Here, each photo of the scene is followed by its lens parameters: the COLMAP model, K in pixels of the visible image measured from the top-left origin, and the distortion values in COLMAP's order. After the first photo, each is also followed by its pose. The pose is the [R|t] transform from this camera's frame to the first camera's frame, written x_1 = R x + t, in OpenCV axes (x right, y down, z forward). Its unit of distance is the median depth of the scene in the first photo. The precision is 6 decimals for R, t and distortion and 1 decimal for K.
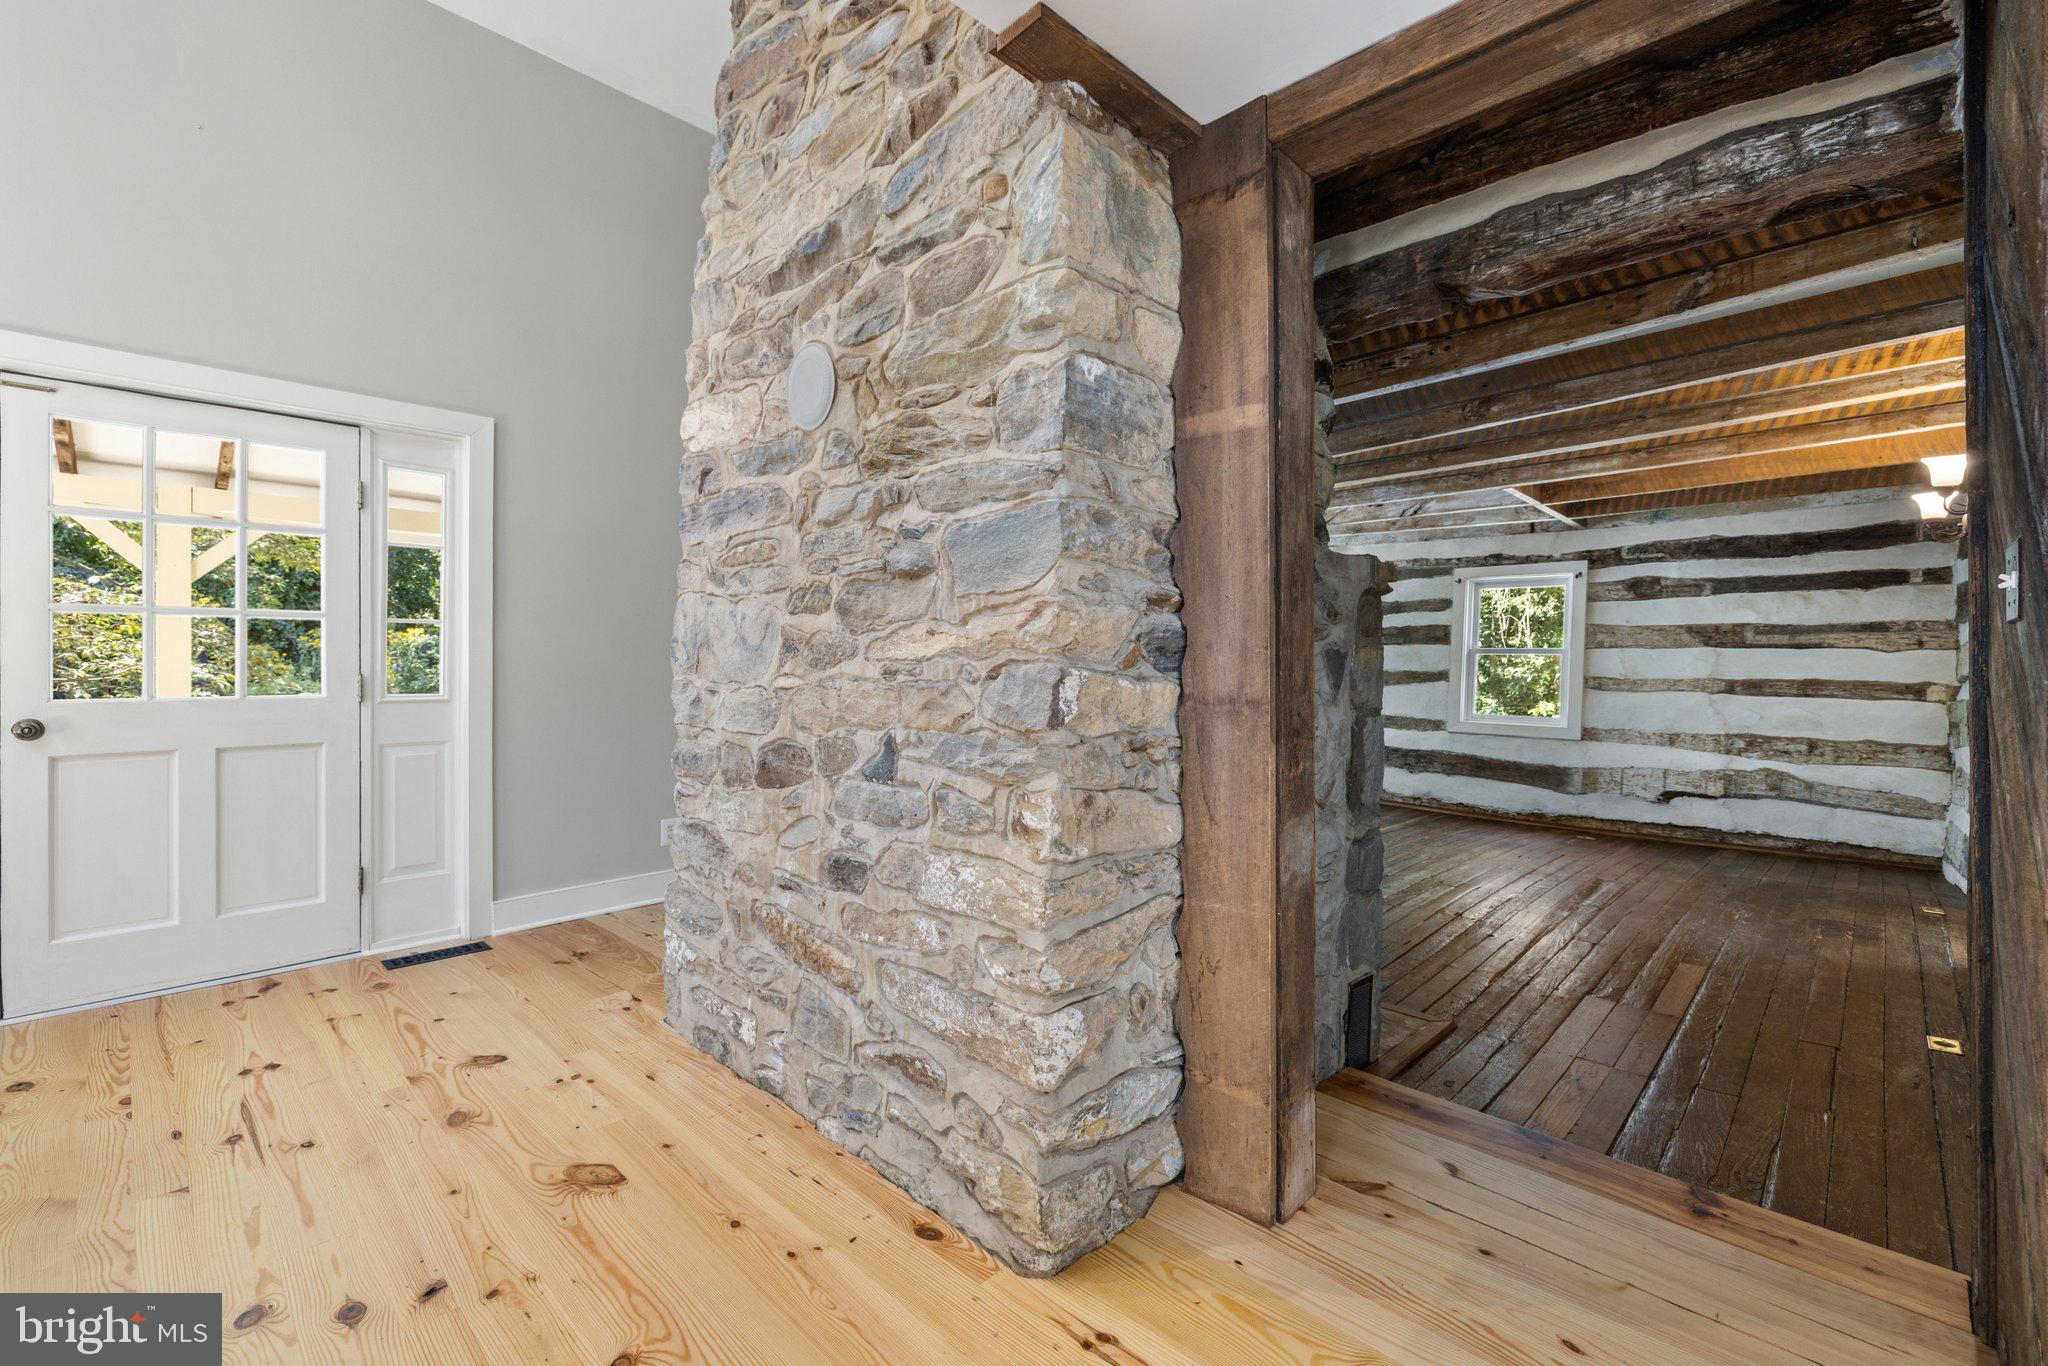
lens RADIAL K [[861.0, 0, 1001.9], [0, 861.0, 668.1], [0, 0, 1]] dist [0.001565, -0.000577]
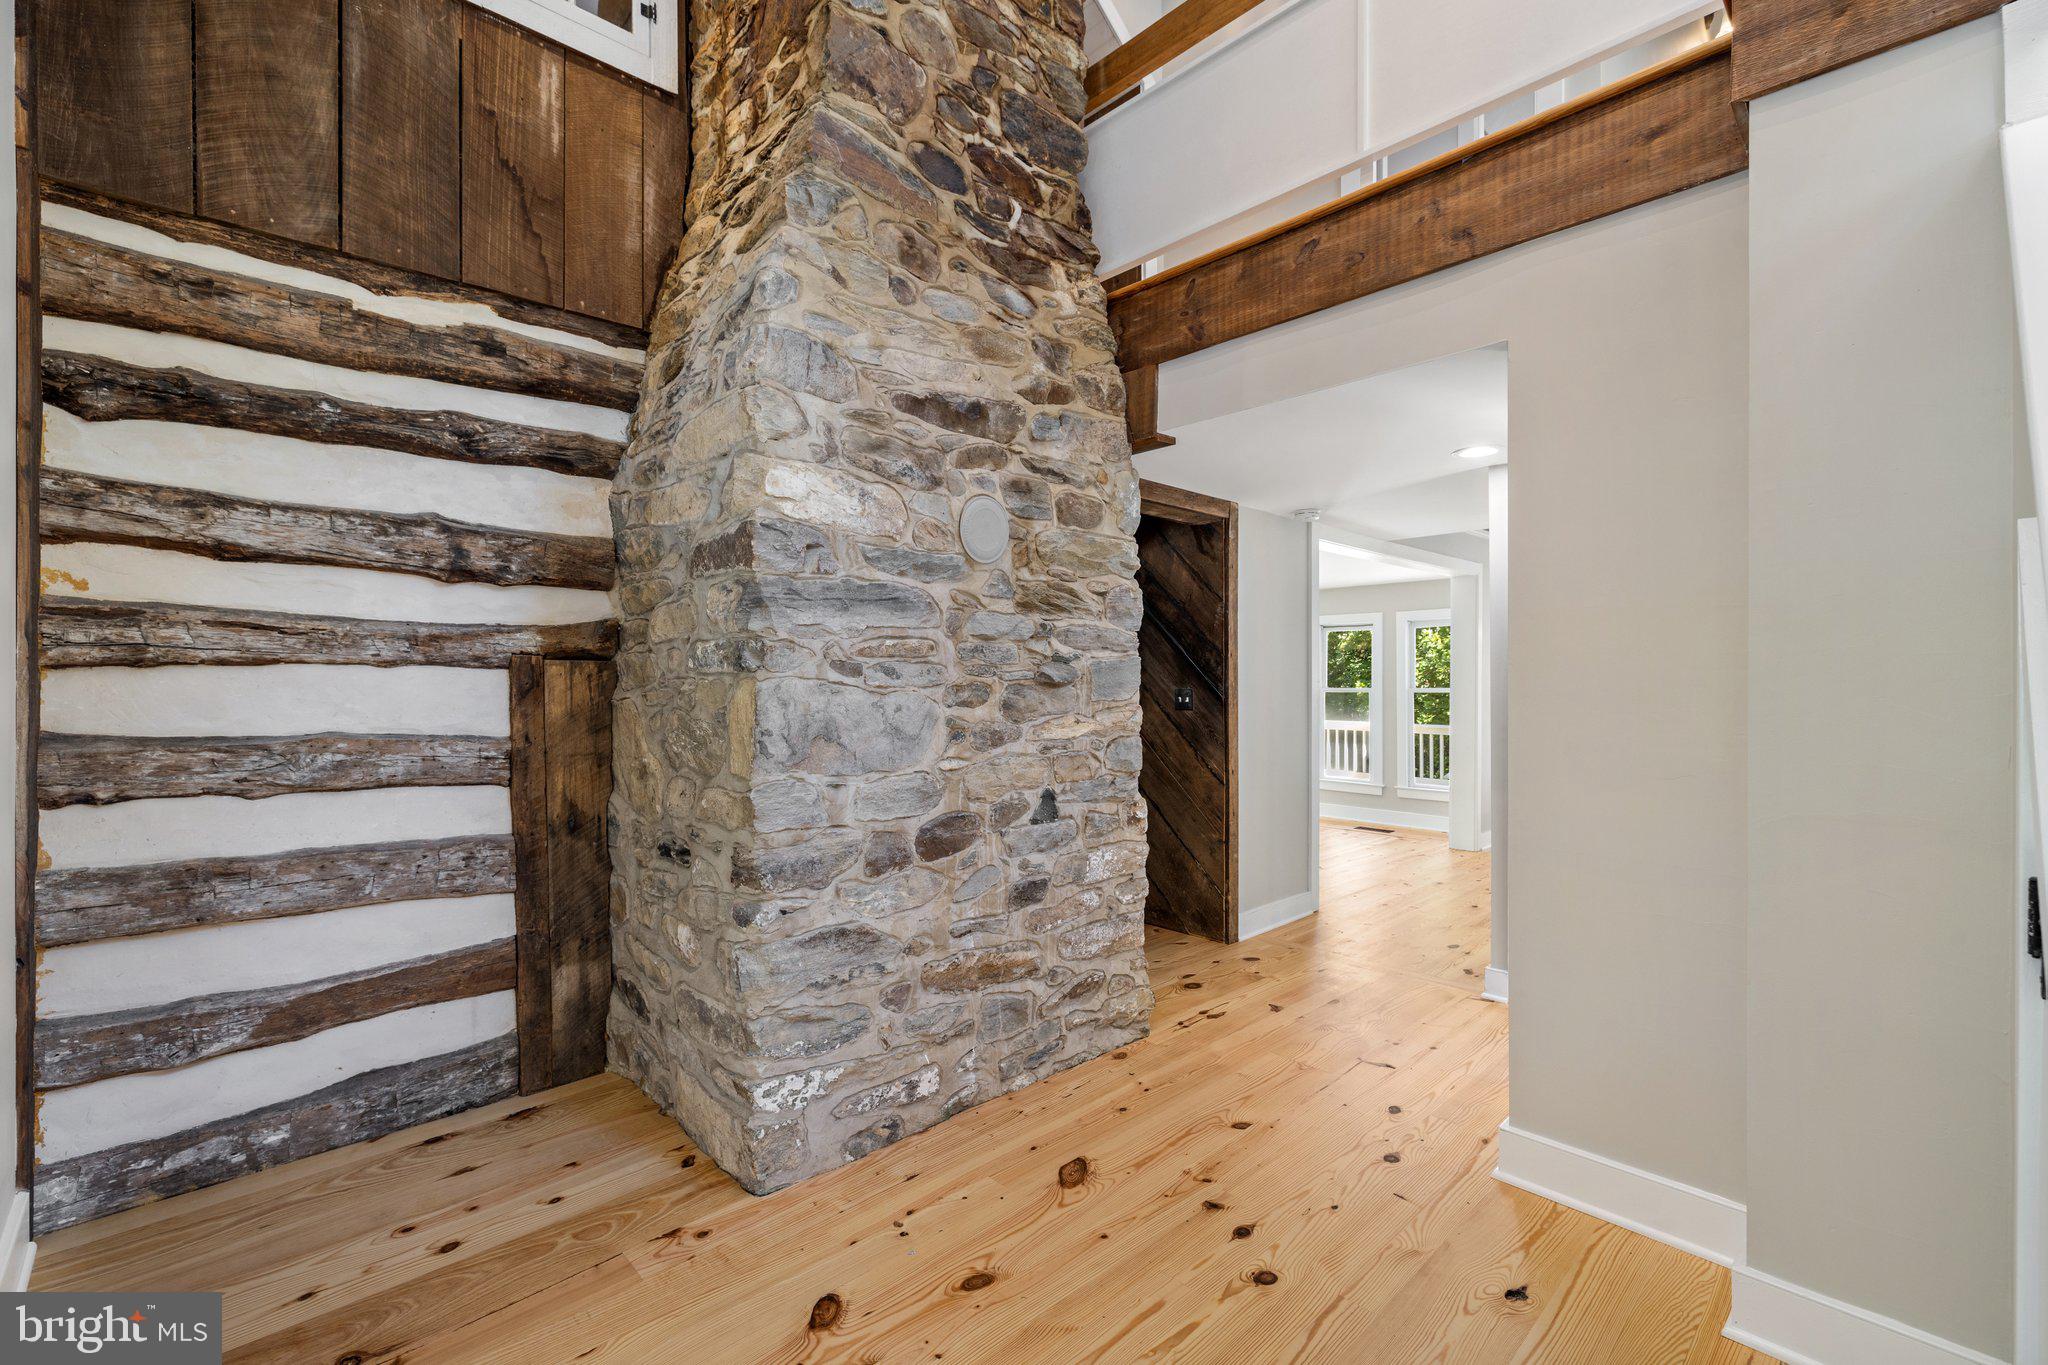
lens RADIAL K [[864.7, 0, 991.2], [0, 864.7, 697.0], [0, 0, 1]] dist [0.001853, -0.000862]
pose [[0.061179, -0.014682, 0.998019, -1.455422], [0.007234, 0.999872, 0.014266, -0.094769], [-0.998101, 0.006347, 0.061277, 0.884951]]
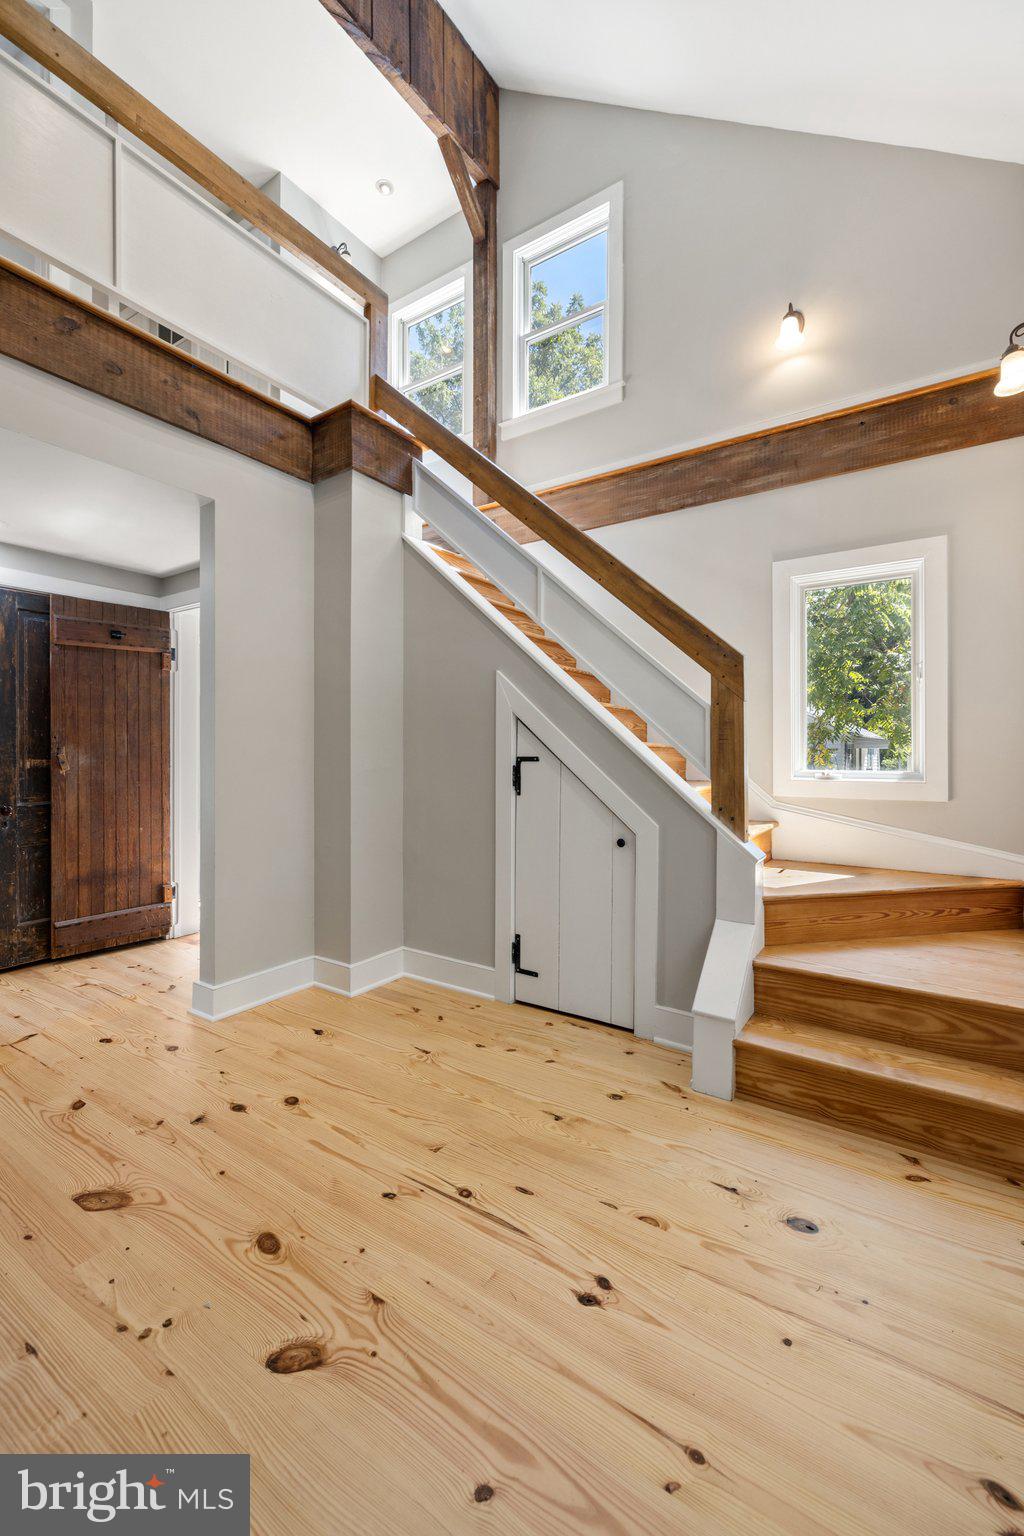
lens RADIAL K [[645.7, 0, 515.4], [0, 645.7, 750.7], [0, 0, 1]] dist [0.001565, -0.000577]
pose [[-0.985062, -0.003349, -0.172166, -0.740637], [-0.002952, 0.999992, -0.002561, -0.014100], [0.172173, -0.002015, -0.985065, 1.667382]]
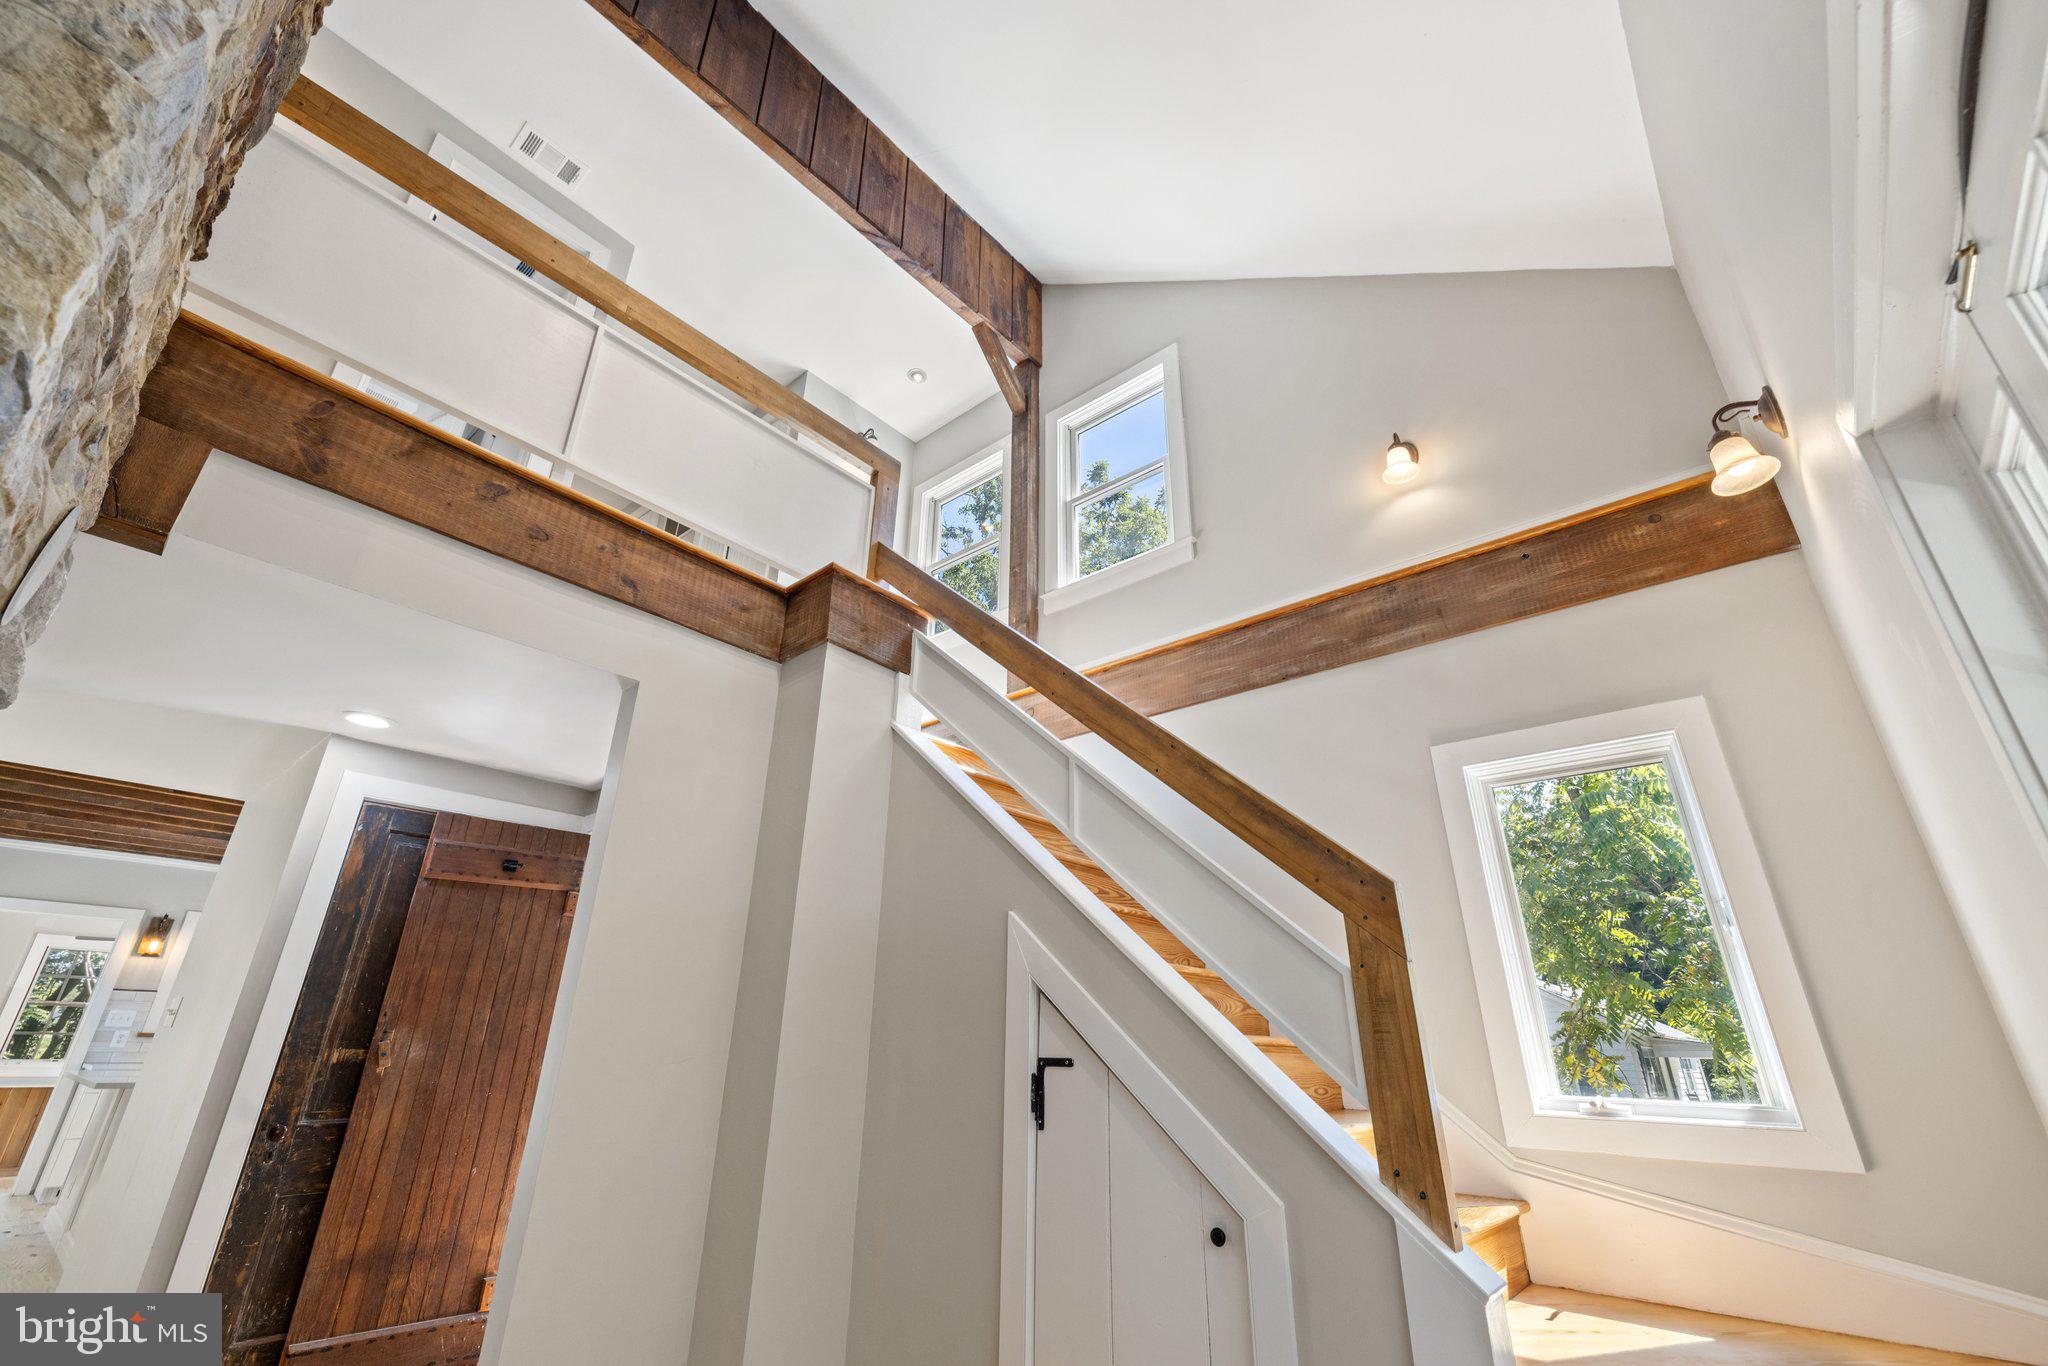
lens RADIAL K [[861.0, 0, 996.6], [0, 861.0, 671.7], [0, 0, 1]] dist [0.001565, -0.000577]
pose [[-0.998730, -0.038024, -0.033059, -0.871651], [-0.021530, 0.915262, -0.402284, -0.013910], [0.045554, -0.401061, -0.914918, 1.522051]]
